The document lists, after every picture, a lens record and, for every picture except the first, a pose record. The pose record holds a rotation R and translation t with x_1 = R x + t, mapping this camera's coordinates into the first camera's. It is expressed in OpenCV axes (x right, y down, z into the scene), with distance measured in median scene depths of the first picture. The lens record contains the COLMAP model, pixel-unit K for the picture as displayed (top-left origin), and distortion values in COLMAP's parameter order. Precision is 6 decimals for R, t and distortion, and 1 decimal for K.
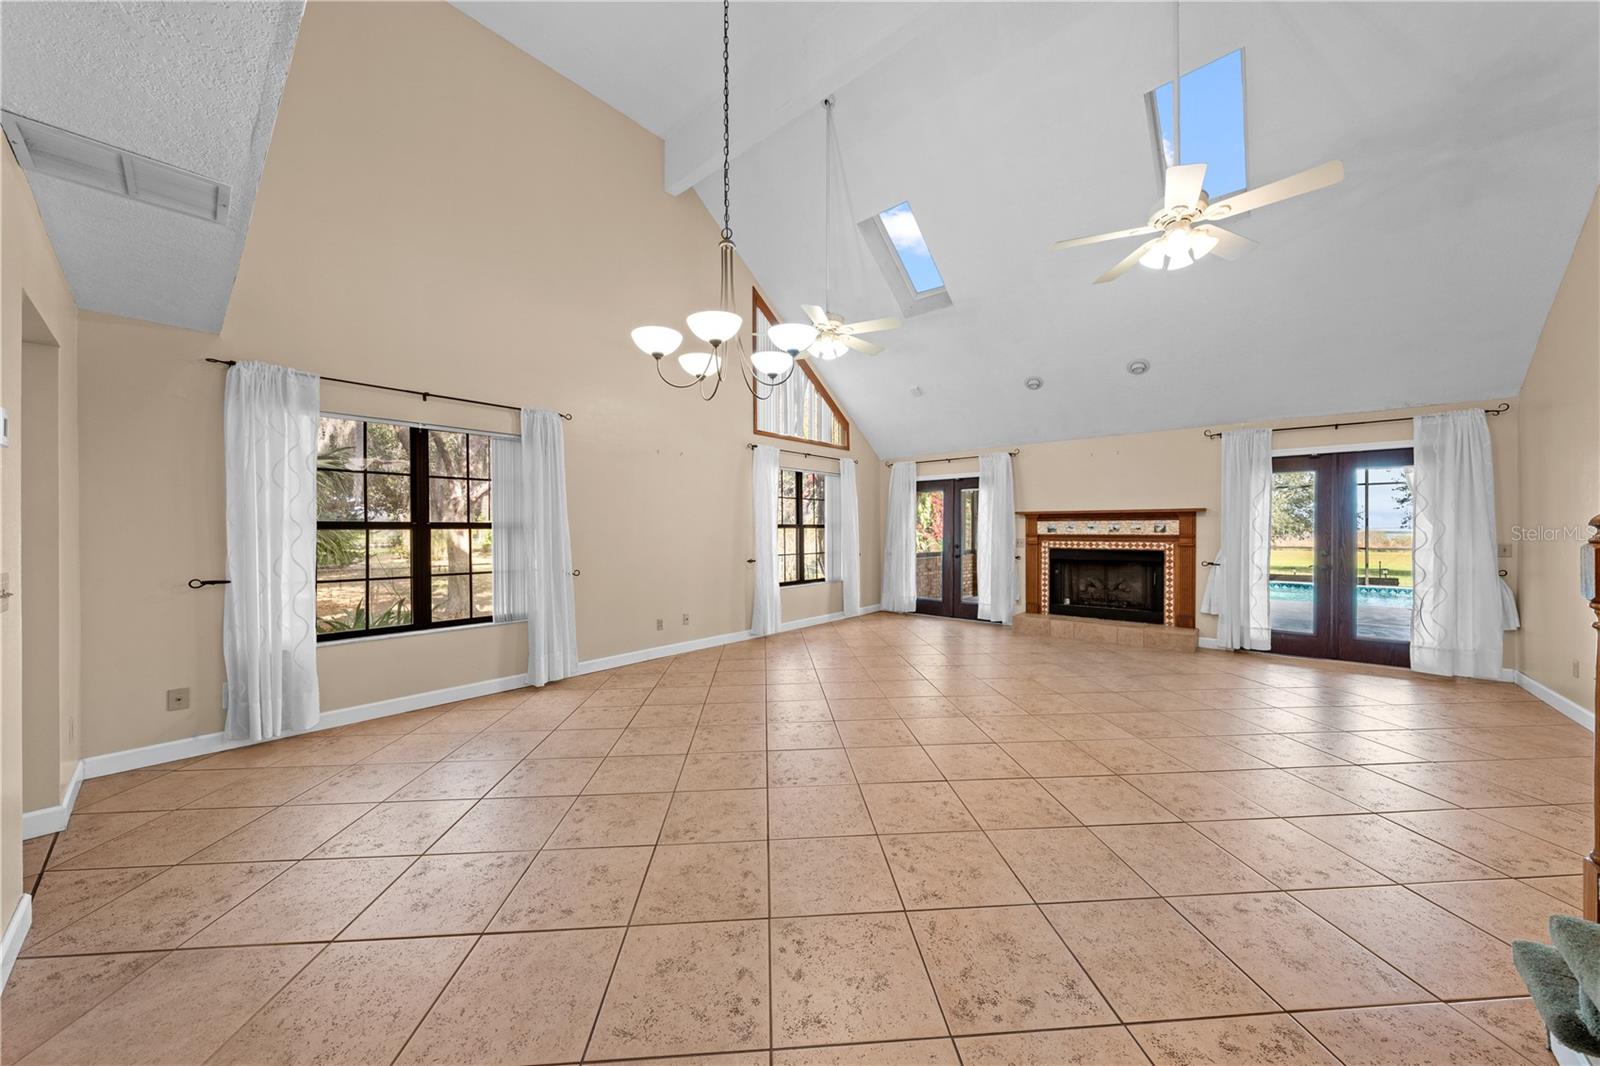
lens RADIAL K [[544.0, 0, 801.5], [0, 544.0, 532.1], [0, 0, 1]] dist [-0.002959, 0.000239]
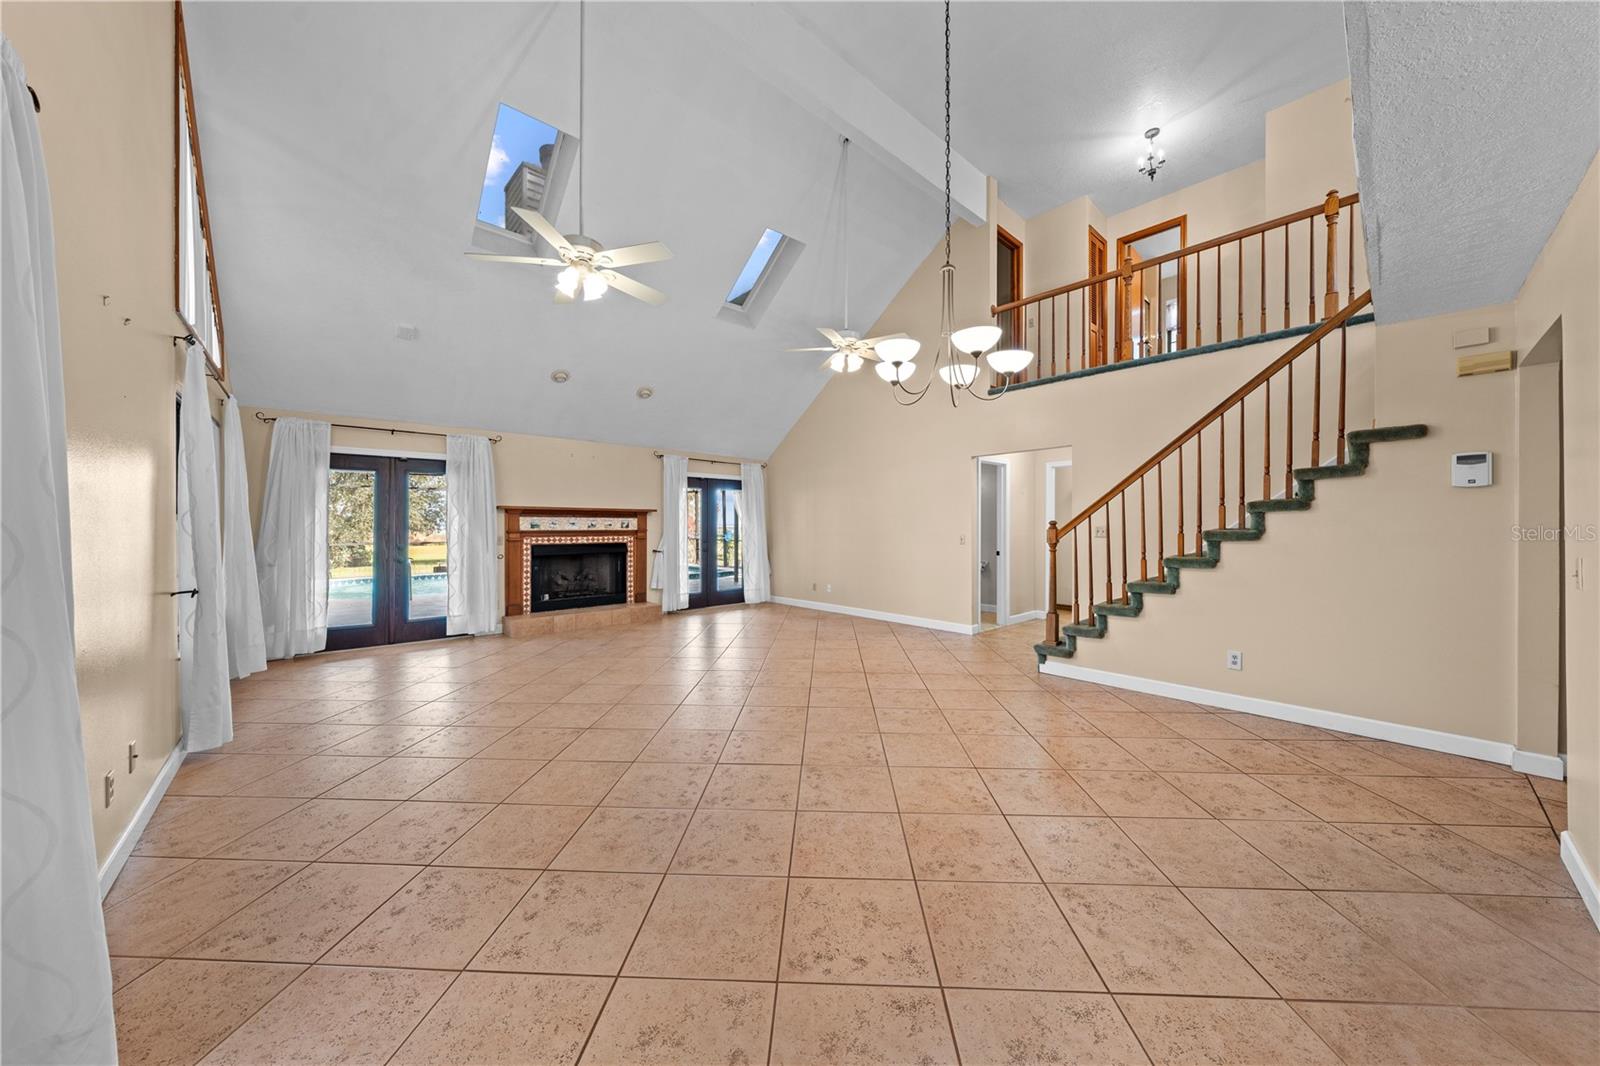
lens RADIAL K [[544.0, 0, 803.8], [0, 544.0, 524.3], [0, 0, 1]] dist [-0.002959, 0.000239]
pose [[0.115007, 0.005118, 0.993351, -0.447764], [0.003935, 0.999977, -0.005607, 0.000656], [-0.993357, 0.004553, 0.114984, 0.408271]]
